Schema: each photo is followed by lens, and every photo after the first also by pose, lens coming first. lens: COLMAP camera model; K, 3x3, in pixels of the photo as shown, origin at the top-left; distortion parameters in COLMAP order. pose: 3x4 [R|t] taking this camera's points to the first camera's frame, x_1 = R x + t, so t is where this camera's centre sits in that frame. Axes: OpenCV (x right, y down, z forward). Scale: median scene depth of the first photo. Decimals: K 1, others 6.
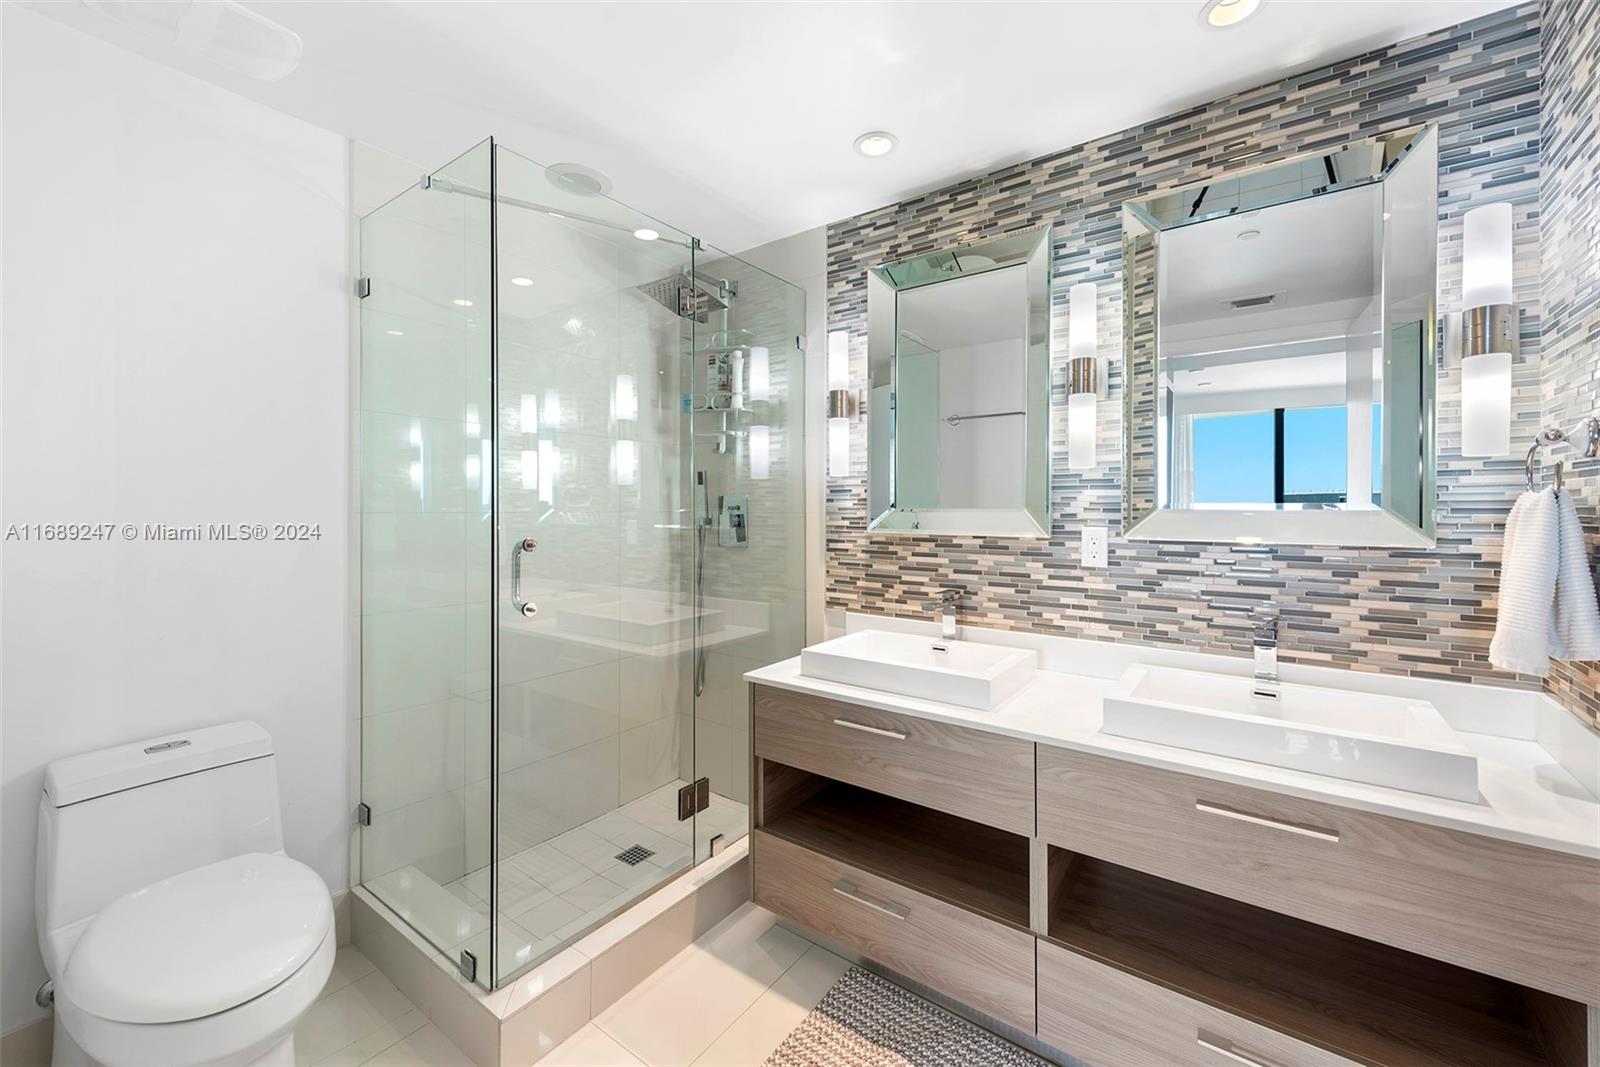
lens RADIAL K [[626.5, 0, 801.9], [0, 626.5, 512.0], [0, 0, 1]] dist [0.015104, -0.005645]
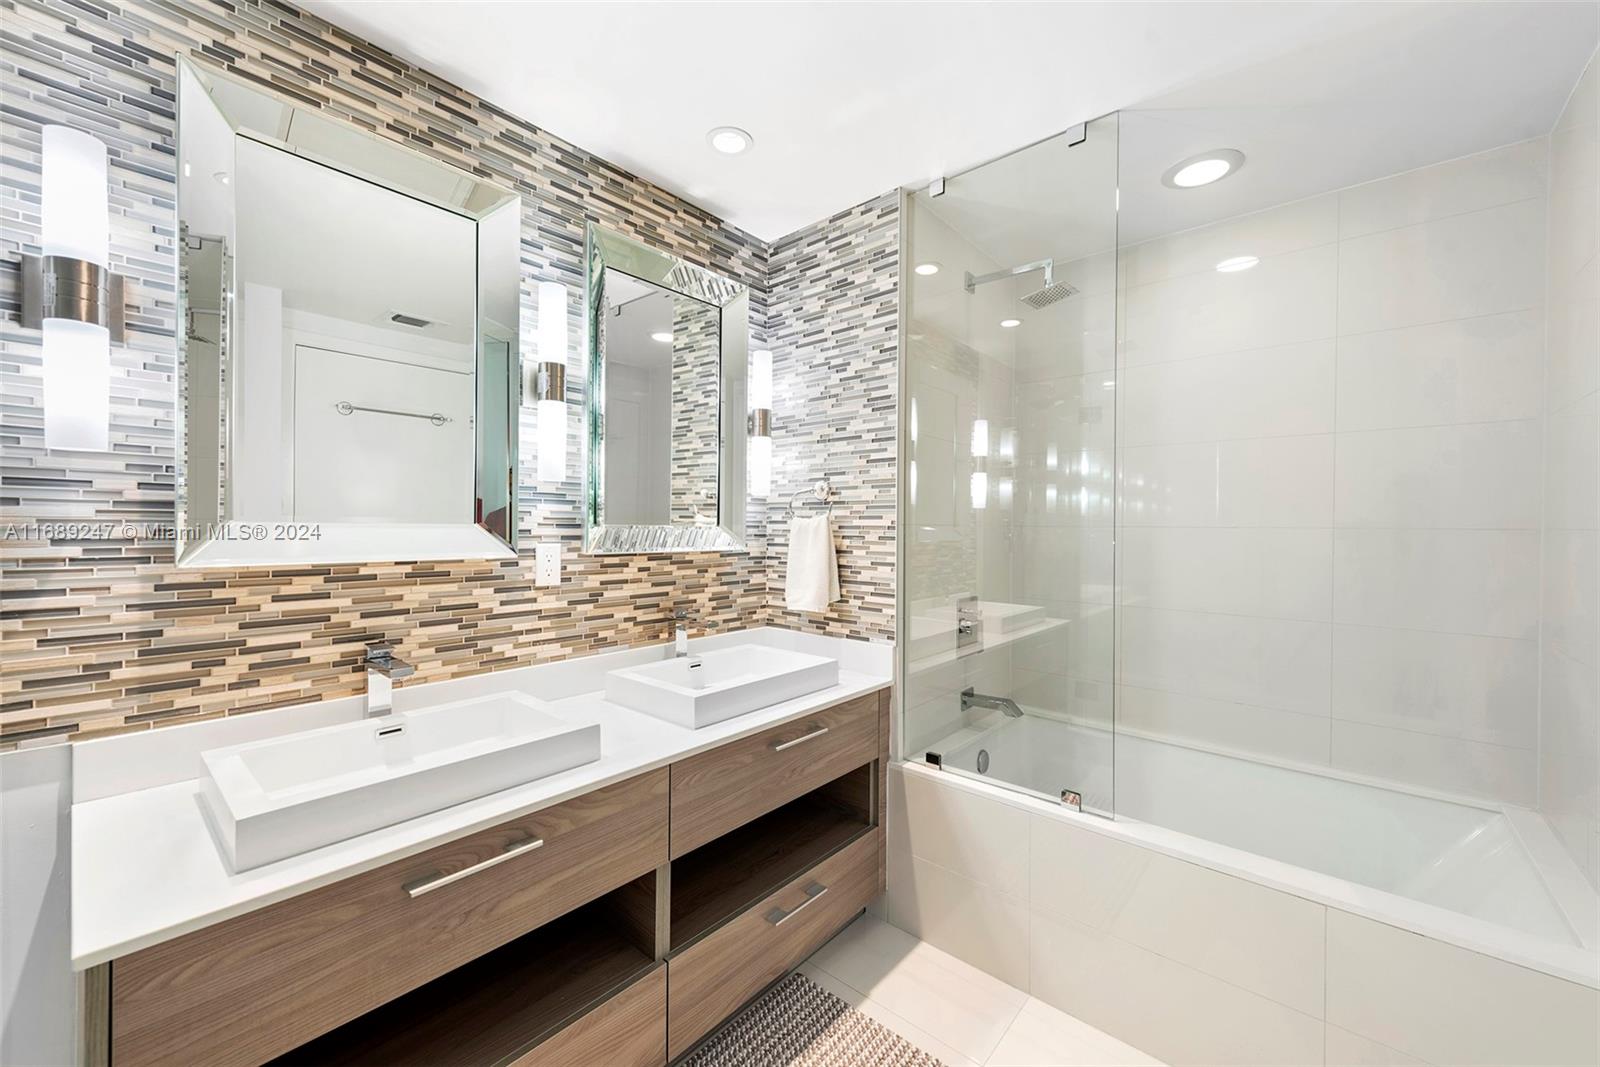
lens RADIAL K [[626.5, 0, 796.9], [0, 626.5, 530.1], [0, 0, 1]] dist [0.015104, -0.005645]
pose [[0.087805, -0.008477, 0.996102, -0.436760], [-0.005072, 0.999947, 0.008957, -0.006541], [-0.996125, -0.005838, 0.087757, 0.532701]]
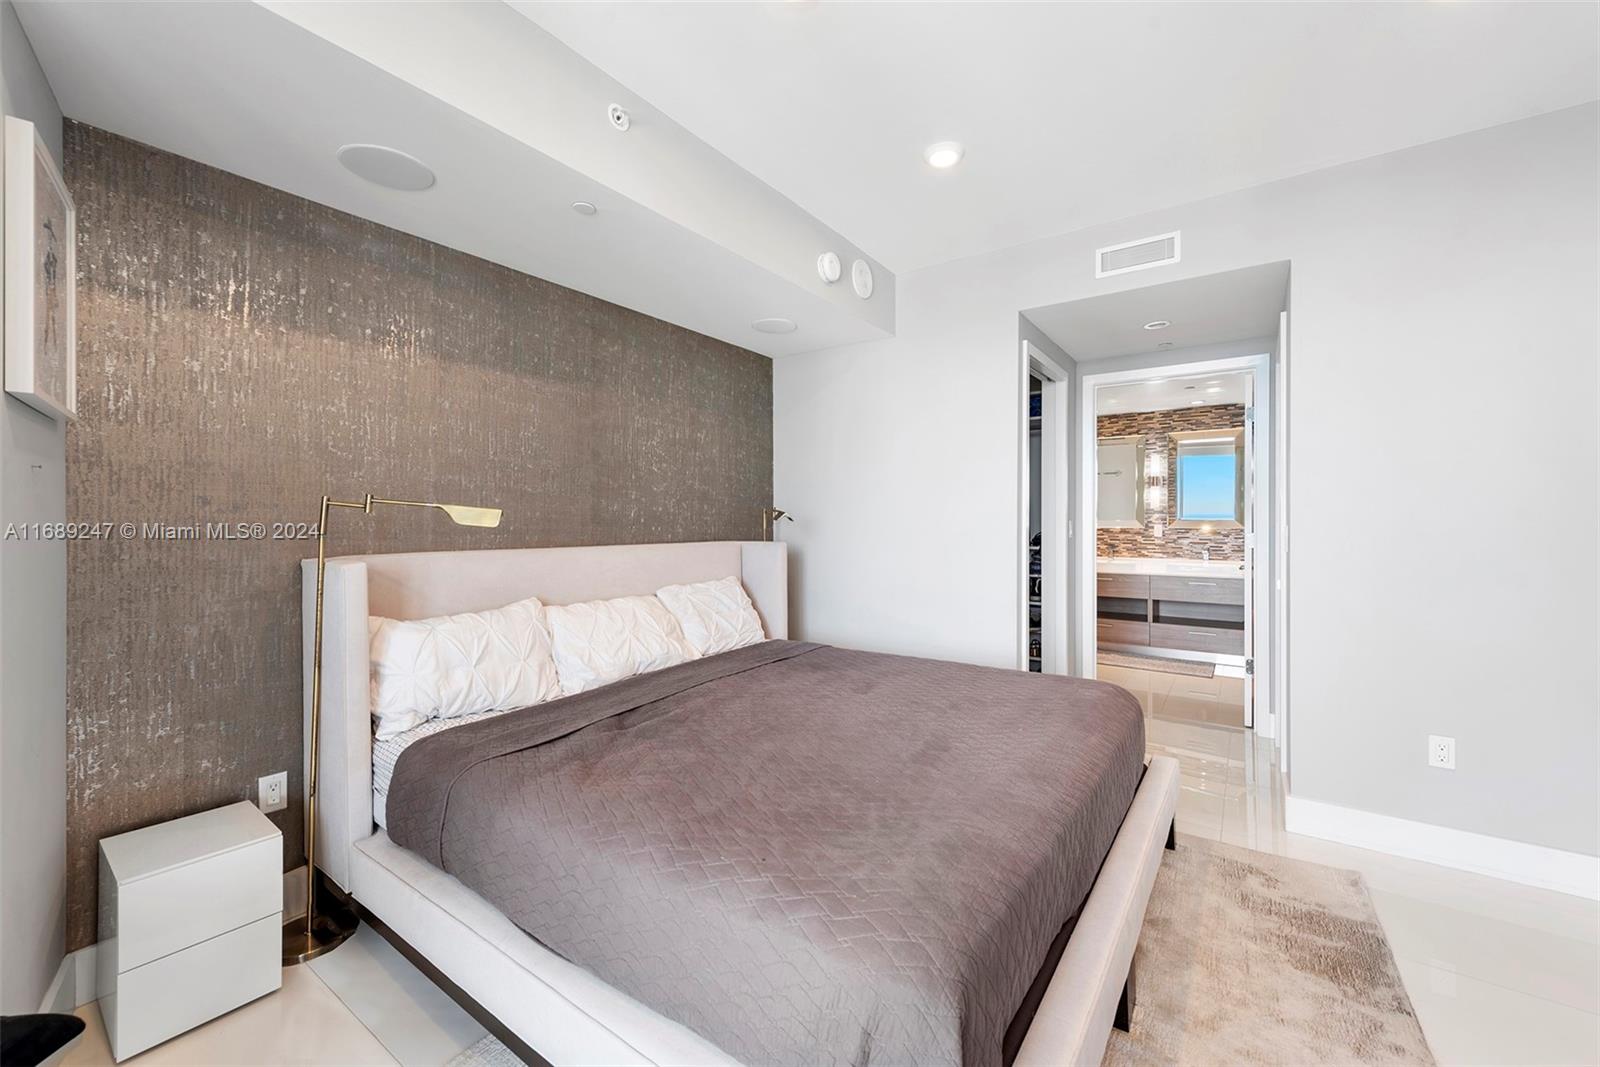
lens RADIAL K [[626.5, 0, 794.9], [0, 626.5, 522.6], [0, 0, 1]] dist [0.015104, -0.005645]
pose [[0.999397, -0.001868, -0.034673, -1.347256], [0.002043, 0.999985, 0.005020, -0.009410], [0.034663, -0.005088, 0.999386, -2.410485]]
